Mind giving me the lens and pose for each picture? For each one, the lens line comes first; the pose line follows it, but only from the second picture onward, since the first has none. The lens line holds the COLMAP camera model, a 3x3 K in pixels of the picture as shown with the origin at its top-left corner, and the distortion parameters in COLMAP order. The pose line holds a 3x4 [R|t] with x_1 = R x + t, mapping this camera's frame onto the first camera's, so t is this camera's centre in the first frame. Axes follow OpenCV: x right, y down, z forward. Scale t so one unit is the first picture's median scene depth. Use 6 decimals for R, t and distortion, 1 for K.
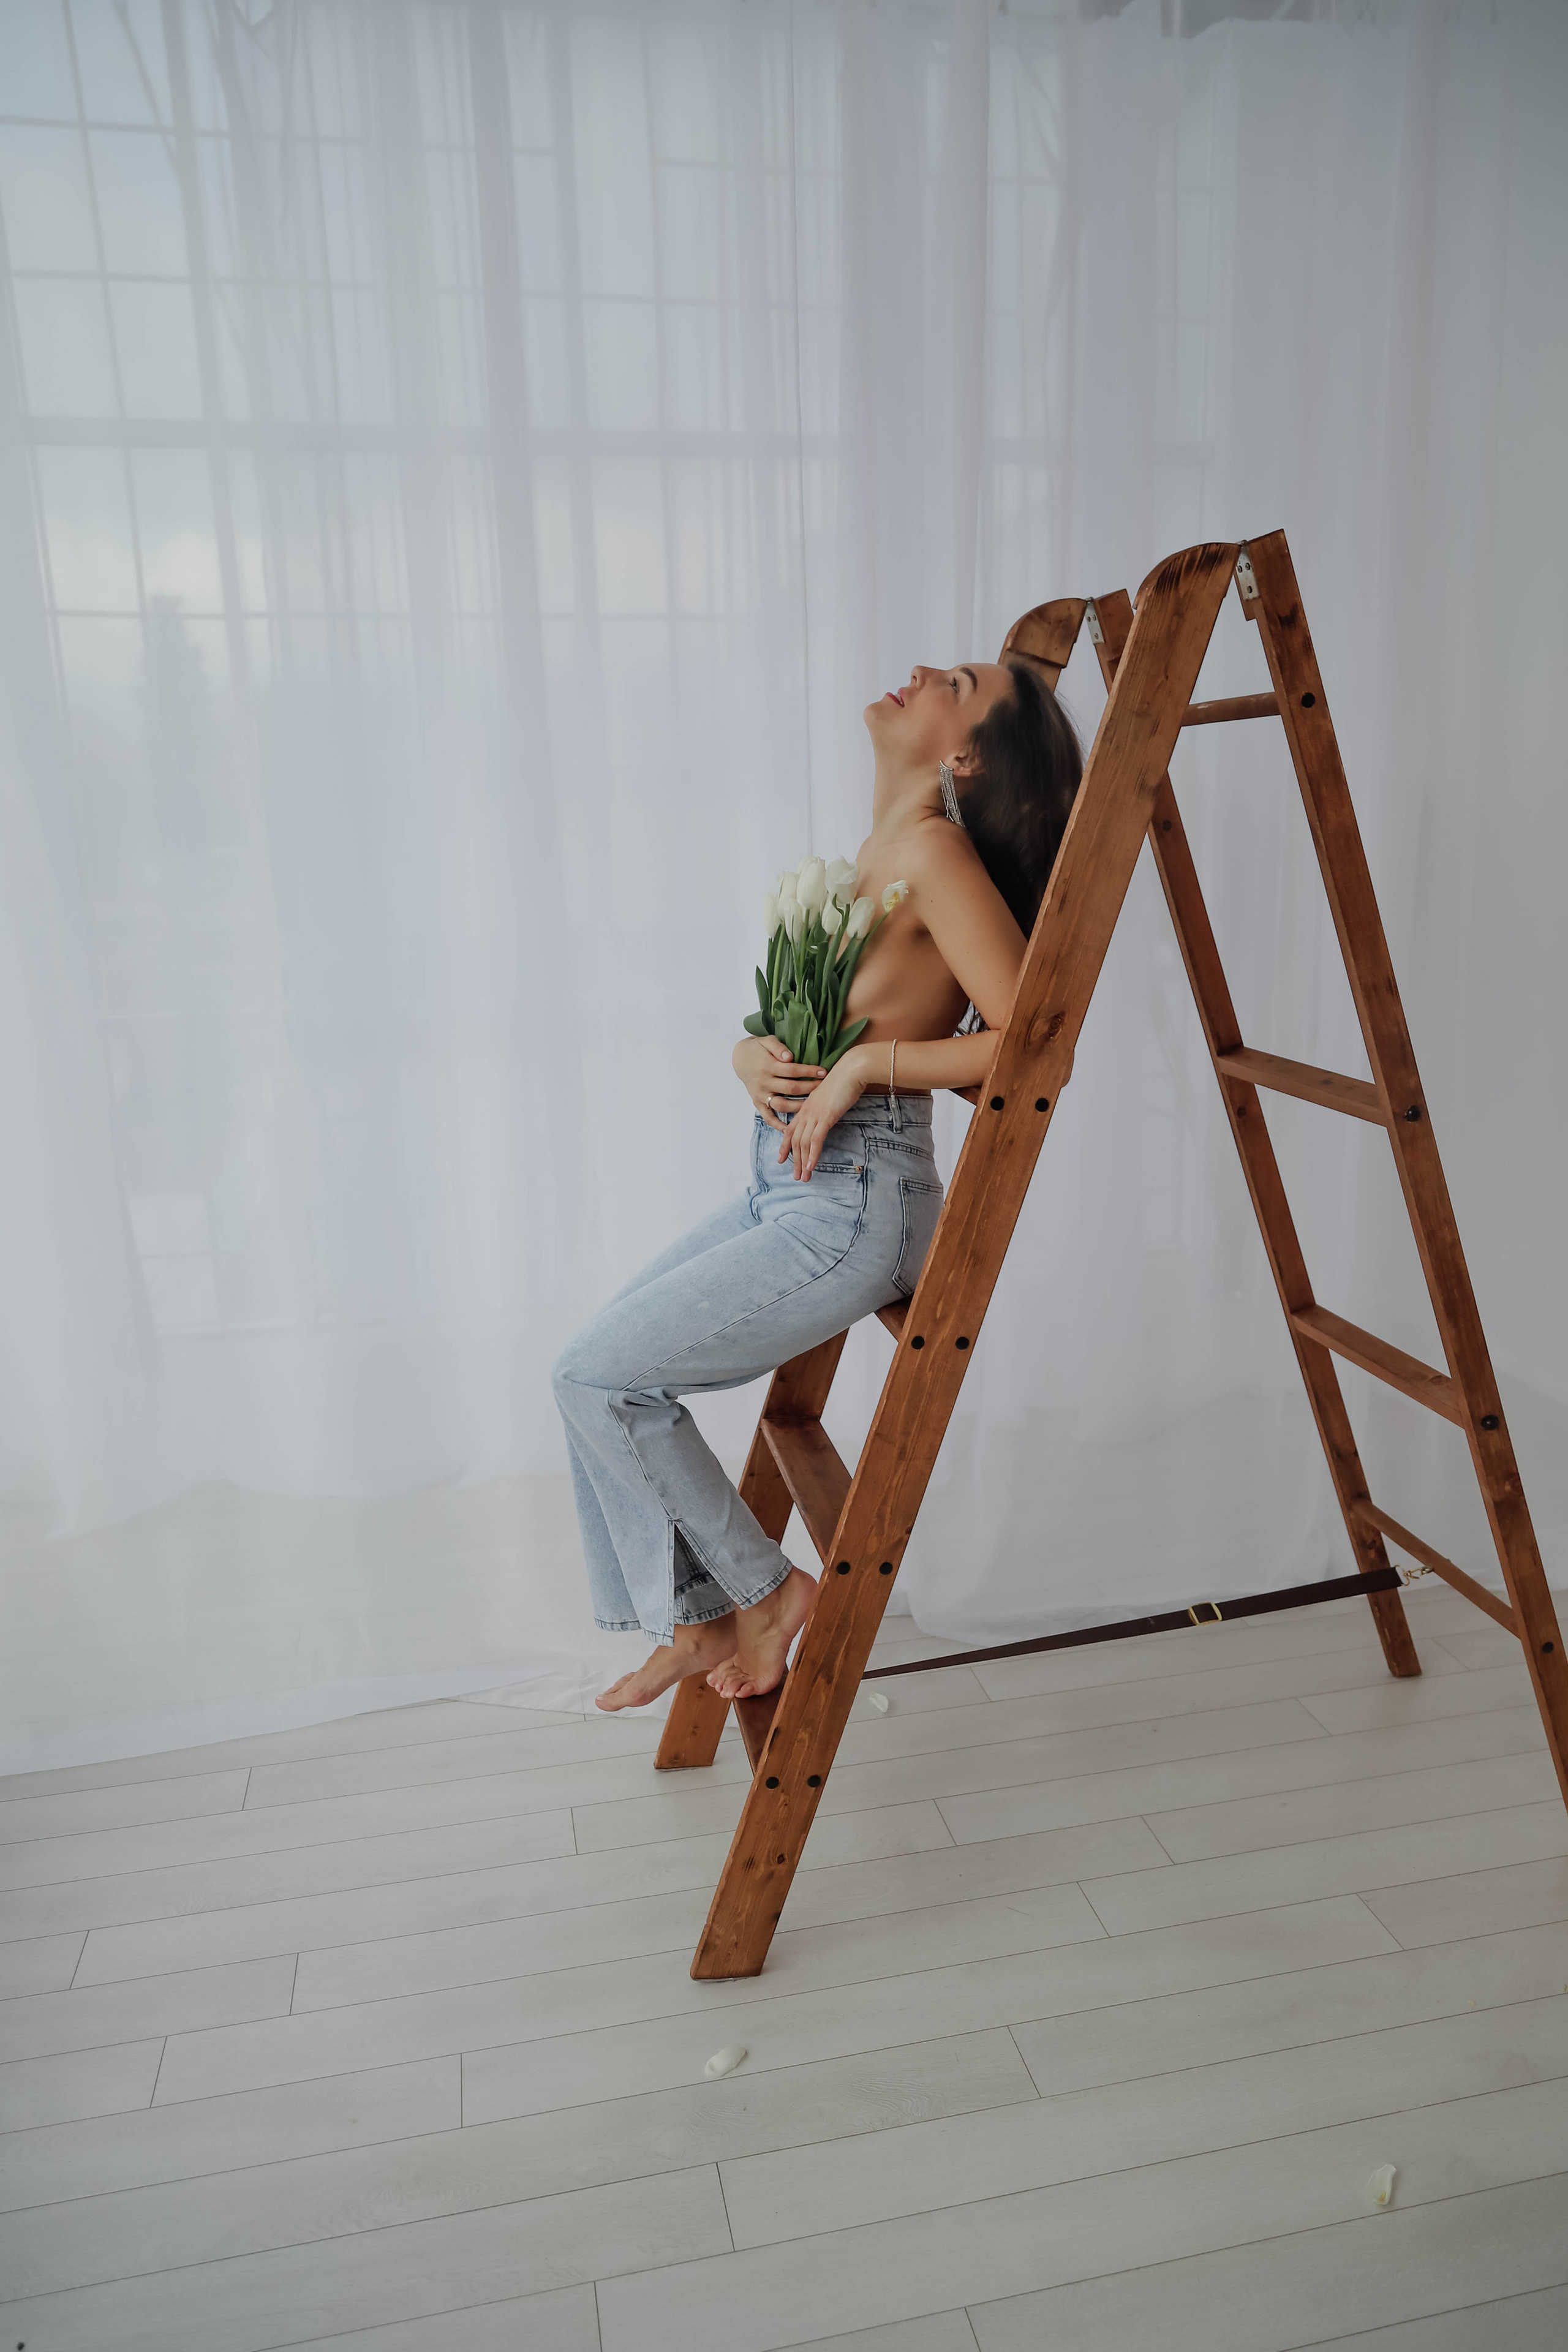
lens RADIAL K [[1572.4, 0, 784.0], [0, 1572.4, 1176.0], [0, 0, 1]] dist [-0.000671, -0.000180]
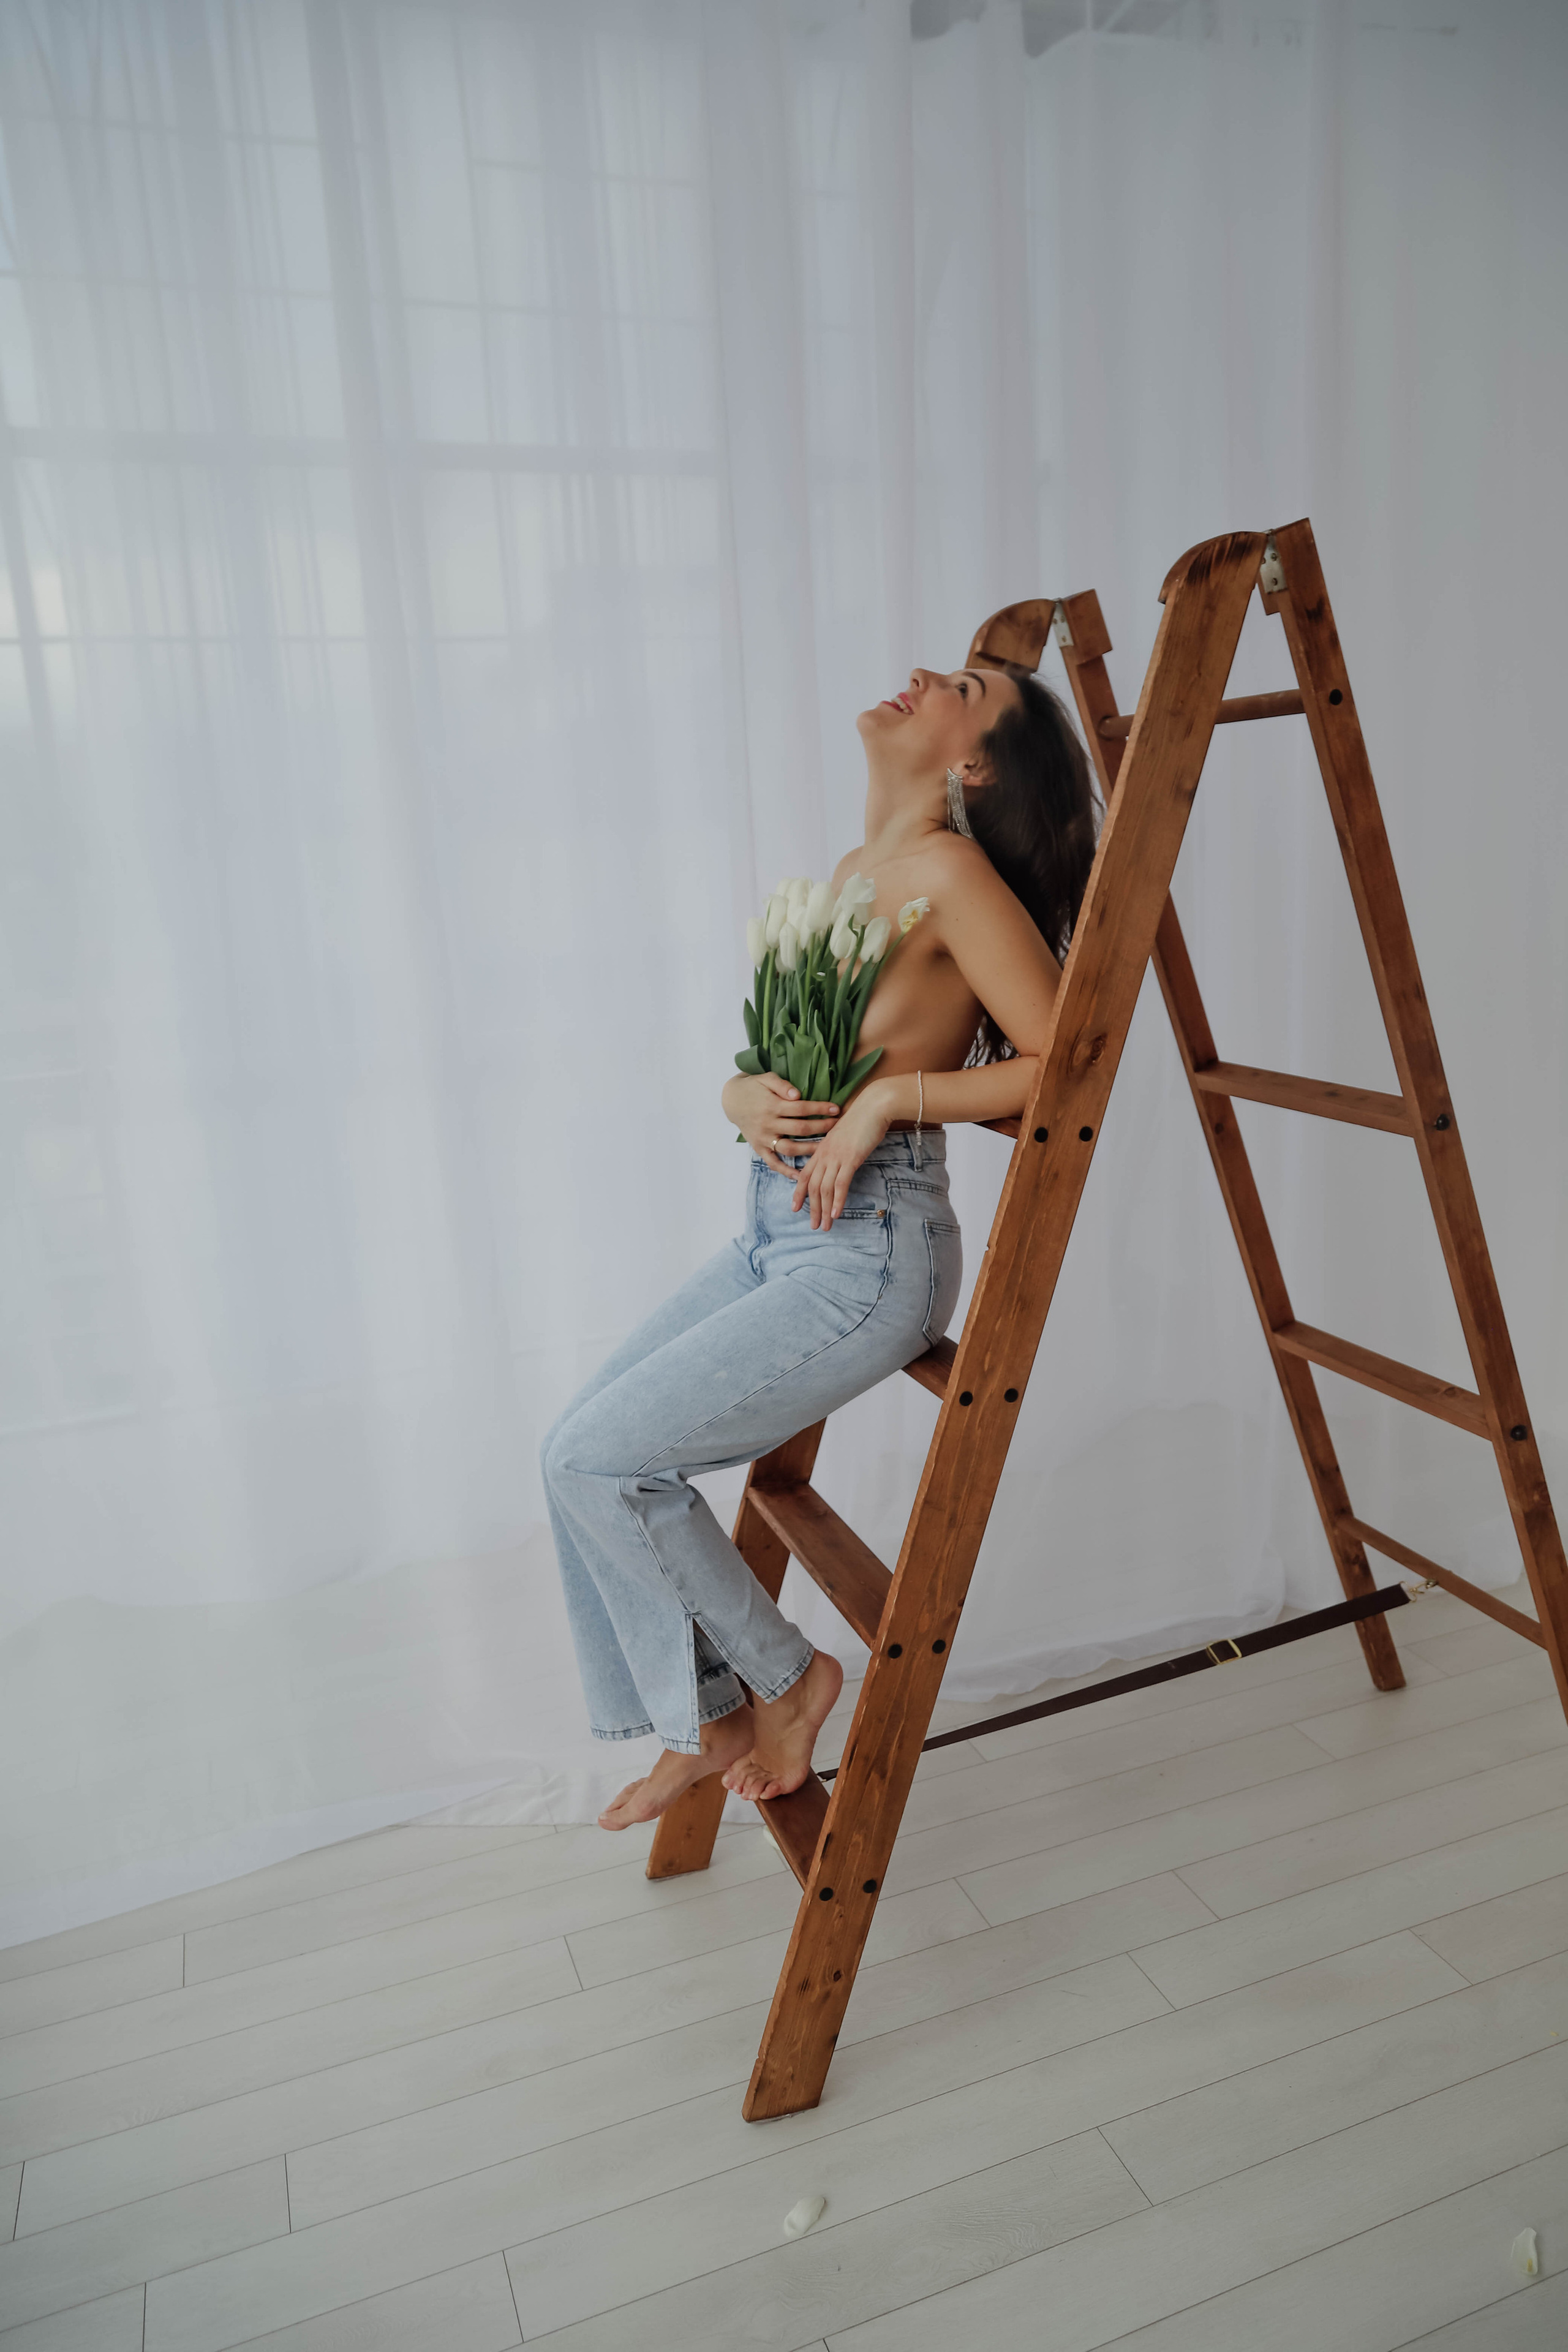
lens RADIAL K [[1567.6, 0, 801.8], [0, 1567.6, 1184.2], [0, 0, 1]] dist [-0.001022, -0.000180]
pose [[0.987665, -0.057702, 0.145561, -0.130587], [0.059665, 0.998177, -0.009150, -0.016126], [-0.144768, 0.017722, 0.989307, 0.100264]]
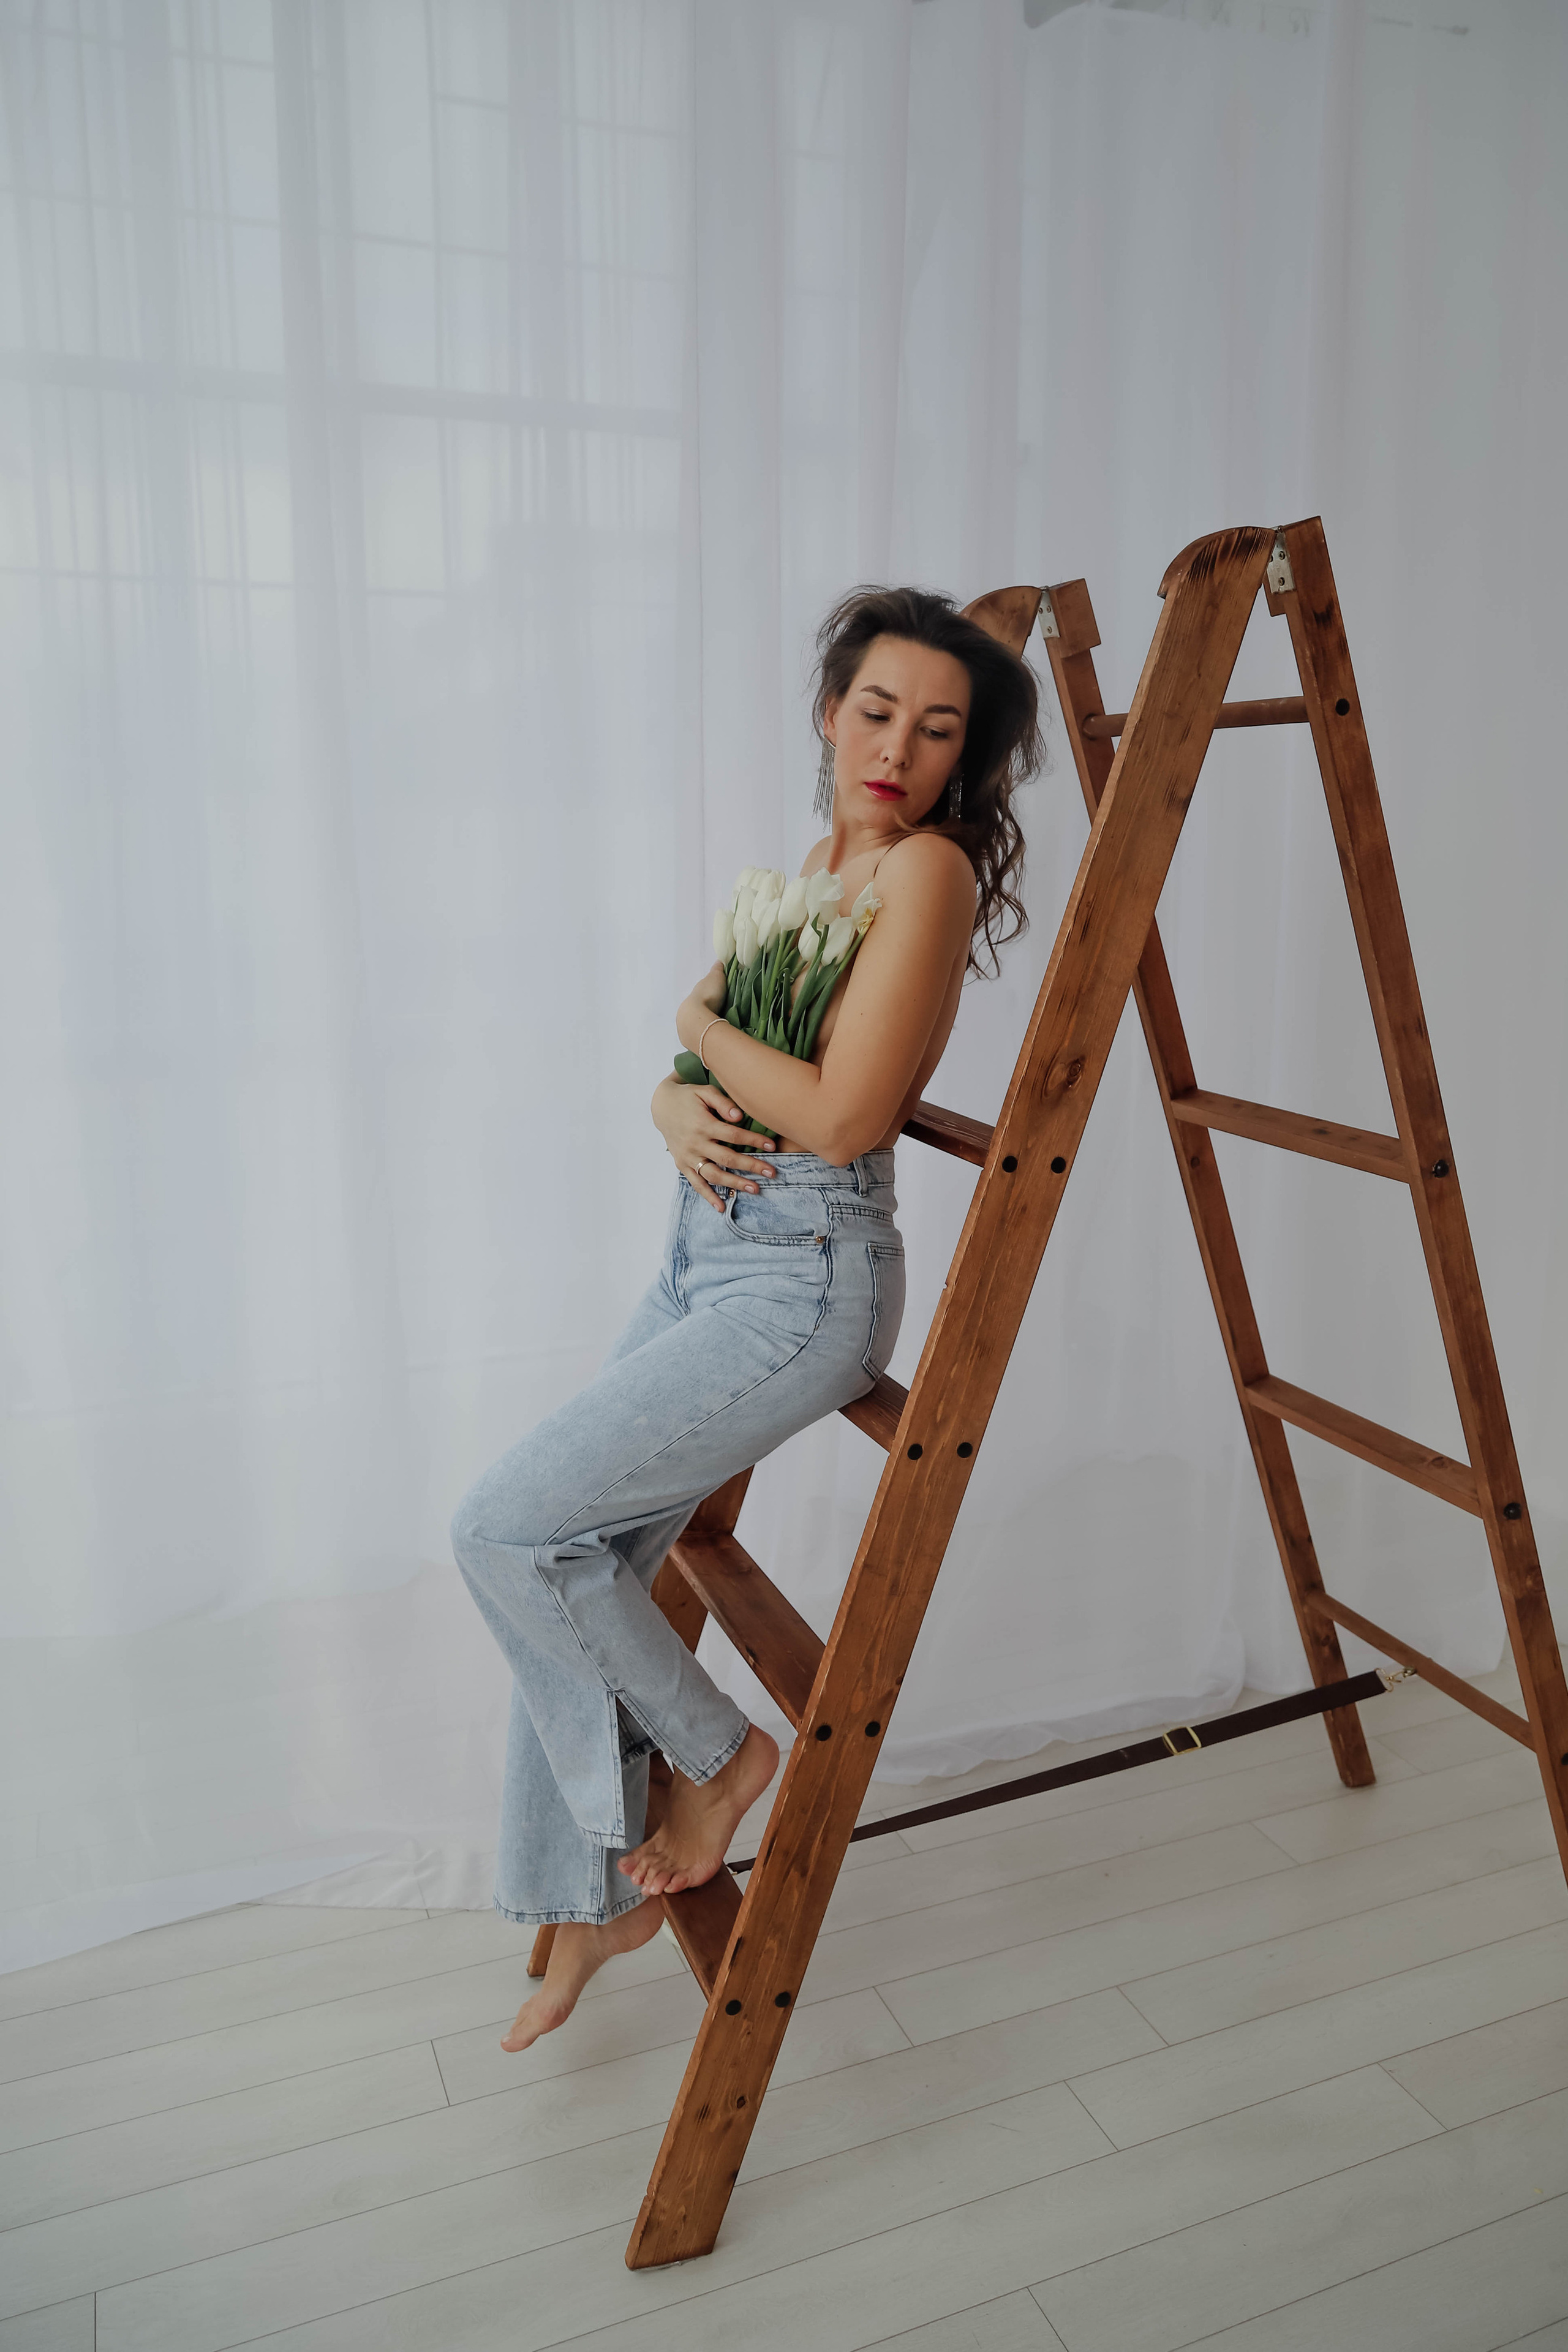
lens RADIAL K [[1686.0, 0, 777.2], [0, 1686.0, 1107.6], [0, 0, 1]] dist [-0.003612, 0.000902]
pose [[0.984300, -0.003883, 0.176459, -0.137002], [0.014270, 0.998236, -0.057631, -0.024272], [-0.175924, 0.059244, 0.982619, 0.122703]]
